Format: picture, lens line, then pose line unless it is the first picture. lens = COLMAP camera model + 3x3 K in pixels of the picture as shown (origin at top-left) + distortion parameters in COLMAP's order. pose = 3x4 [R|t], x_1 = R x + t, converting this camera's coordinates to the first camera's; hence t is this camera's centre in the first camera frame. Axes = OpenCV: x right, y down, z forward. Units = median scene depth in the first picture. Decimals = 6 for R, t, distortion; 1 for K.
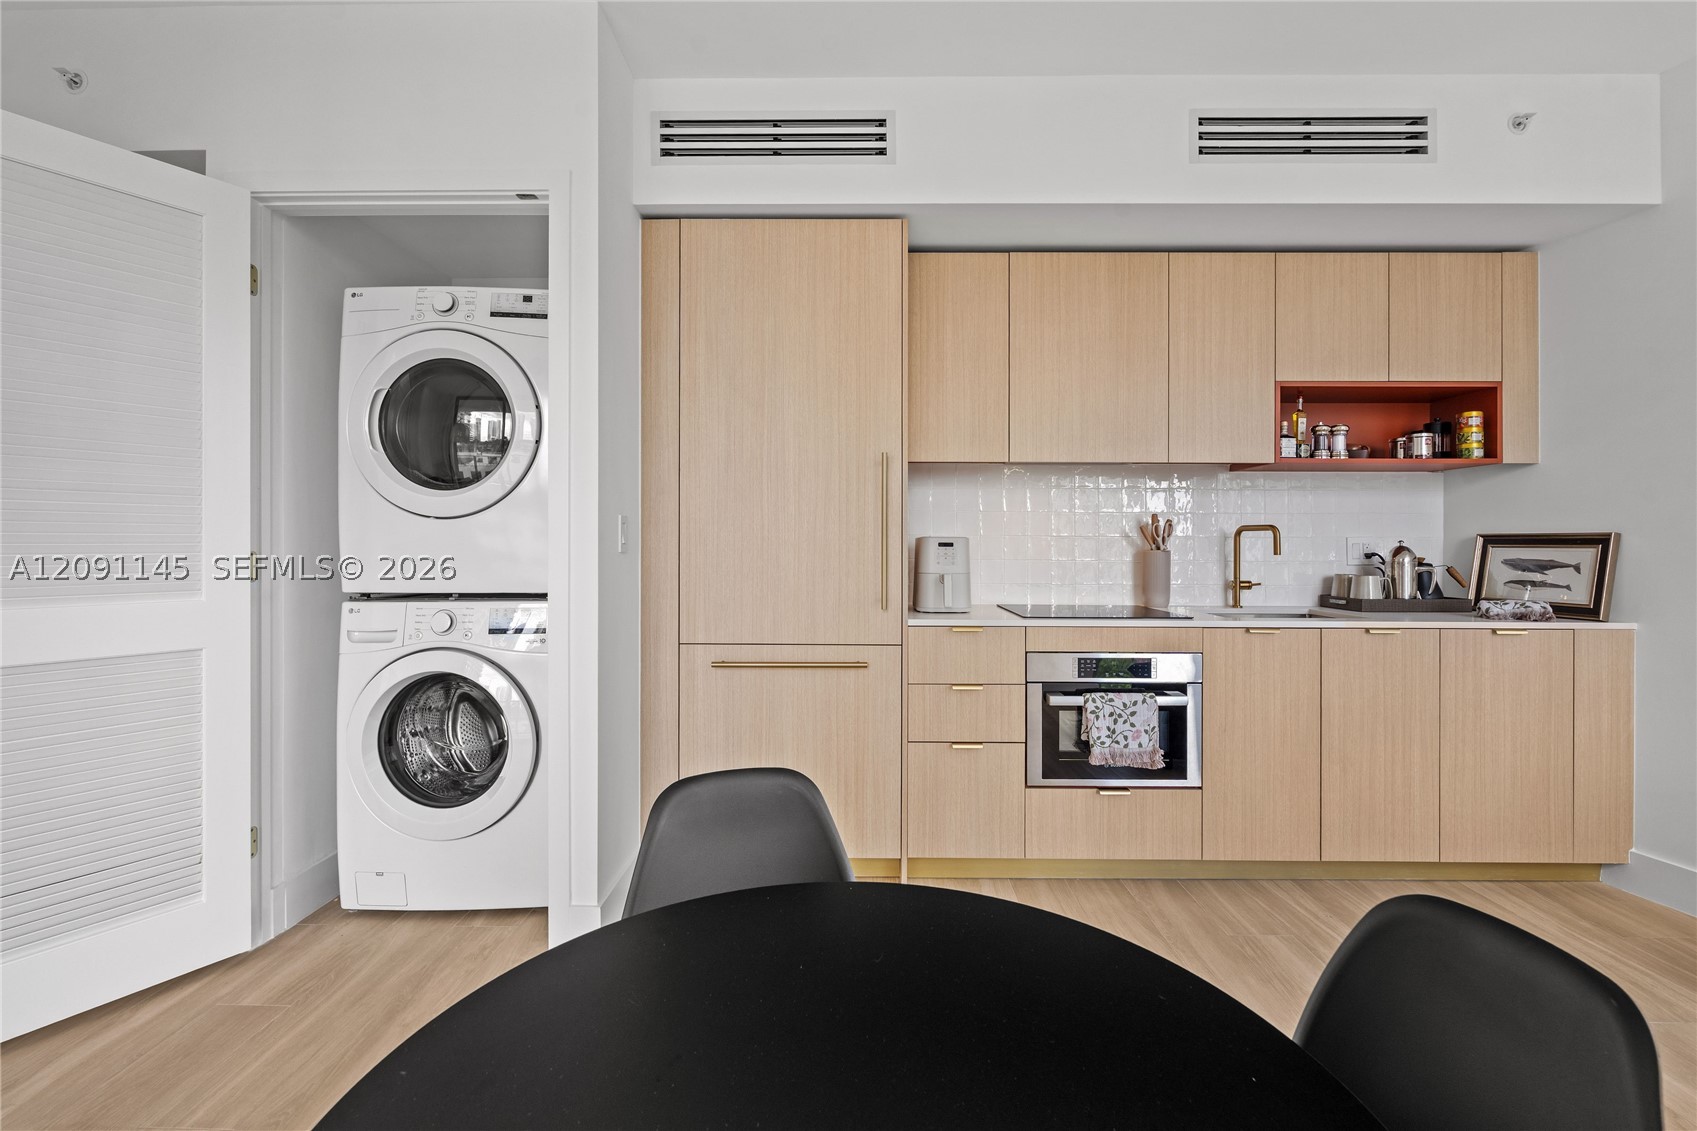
lens RADIAL K [[752.6, 0, 846.8], [0, 752.6, 542.1], [0, 0, 1]] dist [-0.006862, 0.002364]
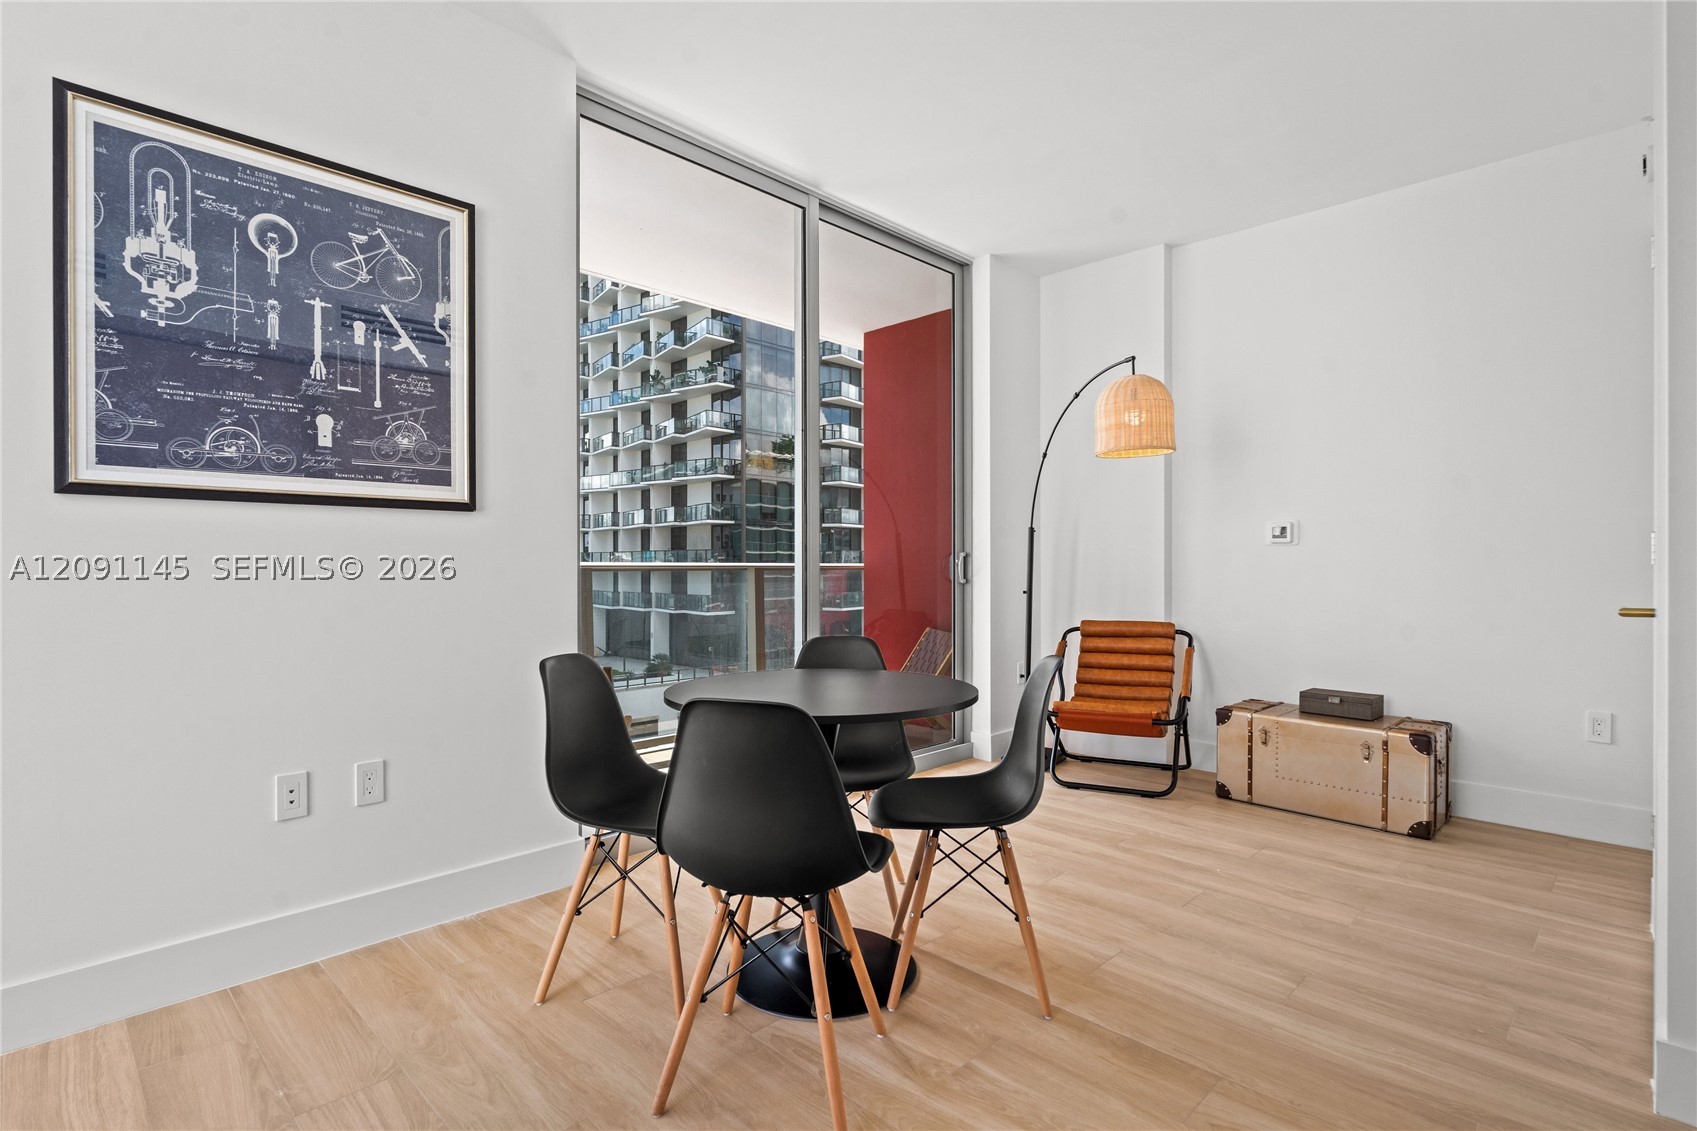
lens RADIAL K [[827.0, 0, 842.3], [0, 827.0, 568.1], [0, 0, 1]] dist [-0.000671, 0.001571]
pose [[-0.688379, 0.002172, -0.725348, 0.597194], [0.000161, 0.999996, 0.002841, 0.050195], [0.725351, 0.001839, -0.688377, 0.815621]]
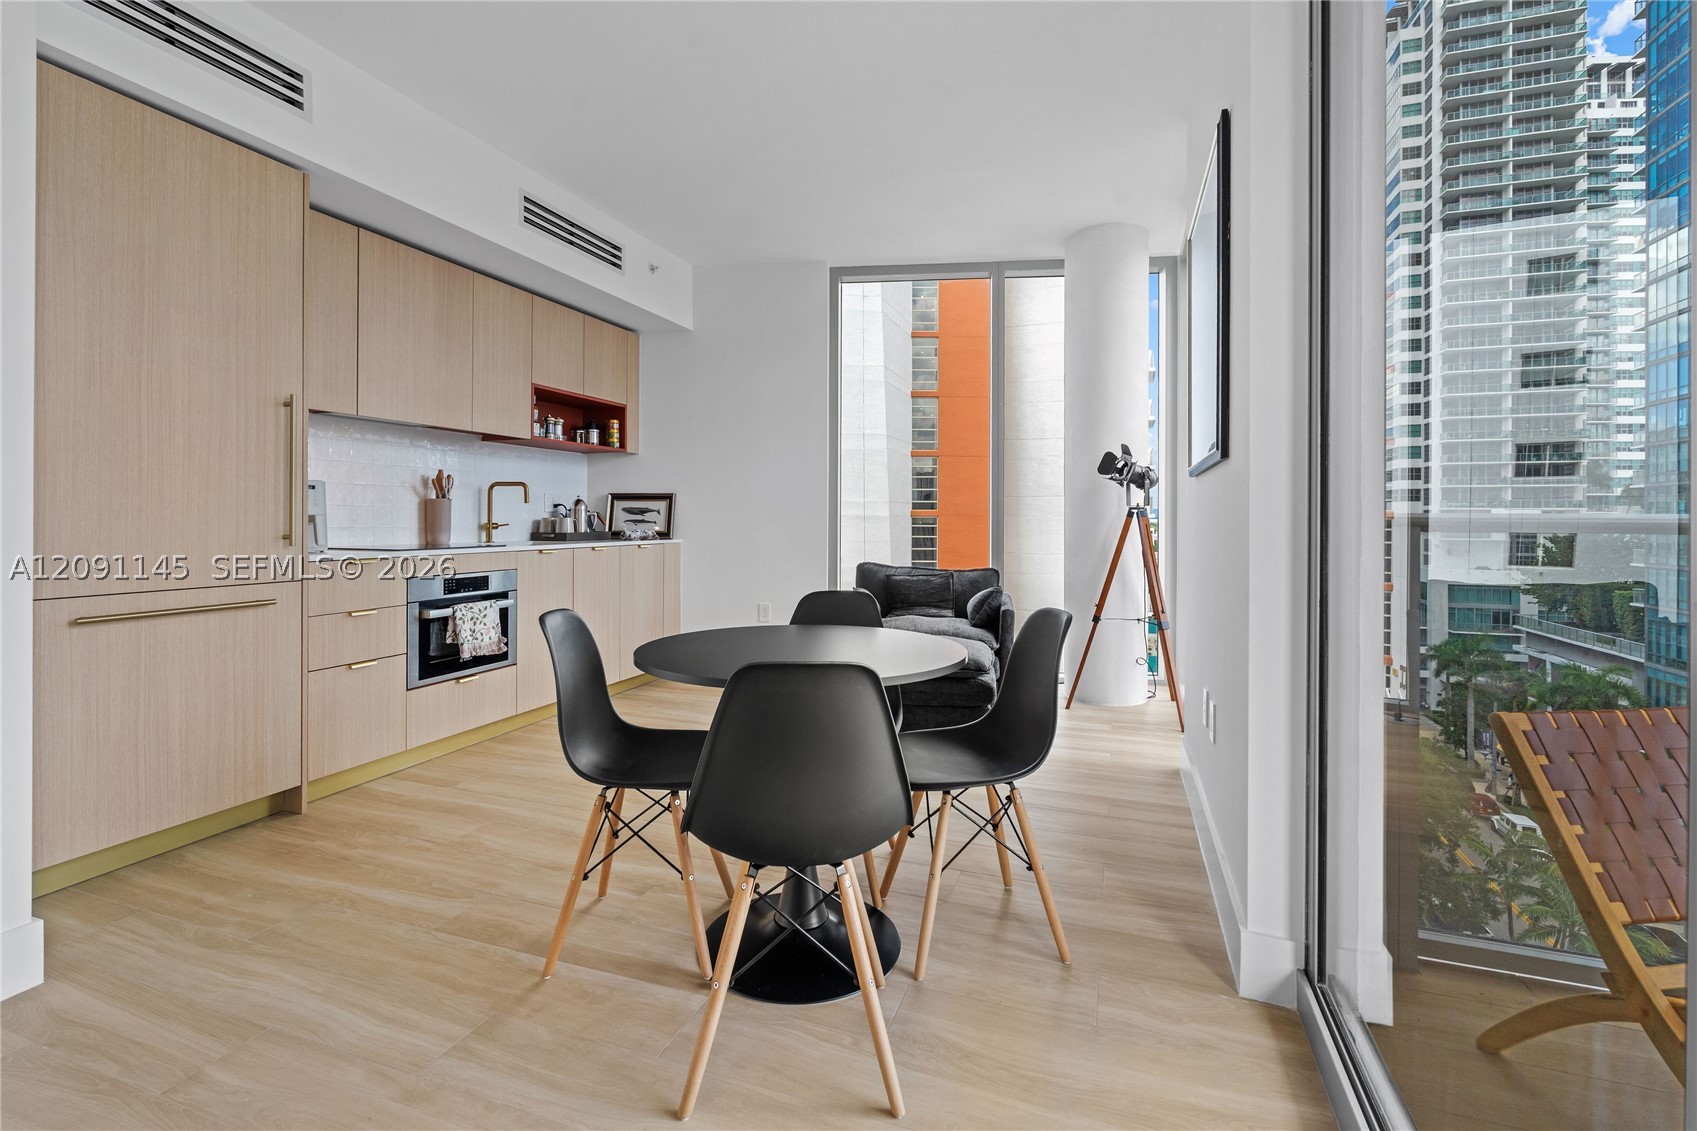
lens RADIAL K [[752.6, 0, 841.9], [0, 752.6, 516.2], [0, 0, 1]] dist [-0.006862, 0.002364]
pose [[0.330250, 0.000450, 0.943893, -0.662520], [-0.003282, 0.999994, 0.000672, 0.044288], [-0.943888, -0.003320, 0.330250, -0.051686]]
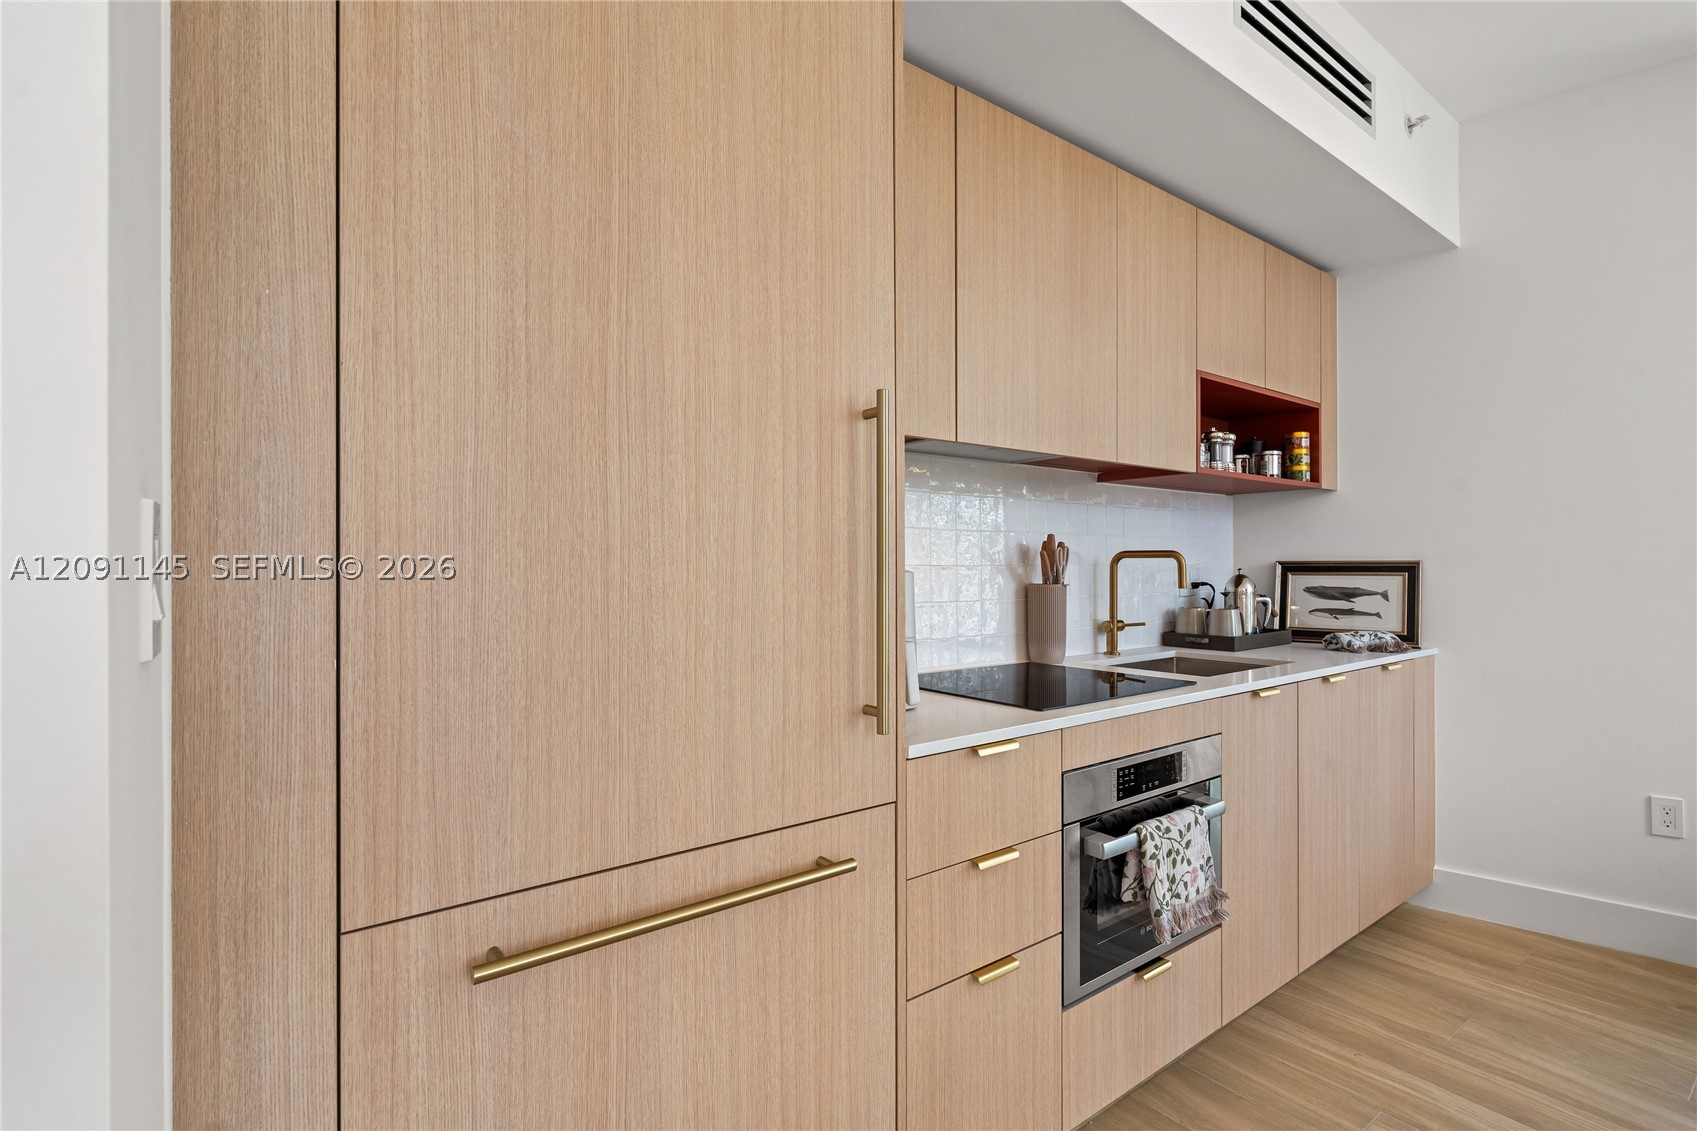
lens RADIAL K [[800.9, 0, 856.3], [0, 800.9, 558.7], [0, 0, 1]] dist [-0.001104, 0.001859]
pose [[0.781908, -0.001334, 0.623393, -0.260987], [0.002794, 0.999995, -0.001364, -0.015850], [-0.623388, 0.002809, 0.781908, 0.618882]]
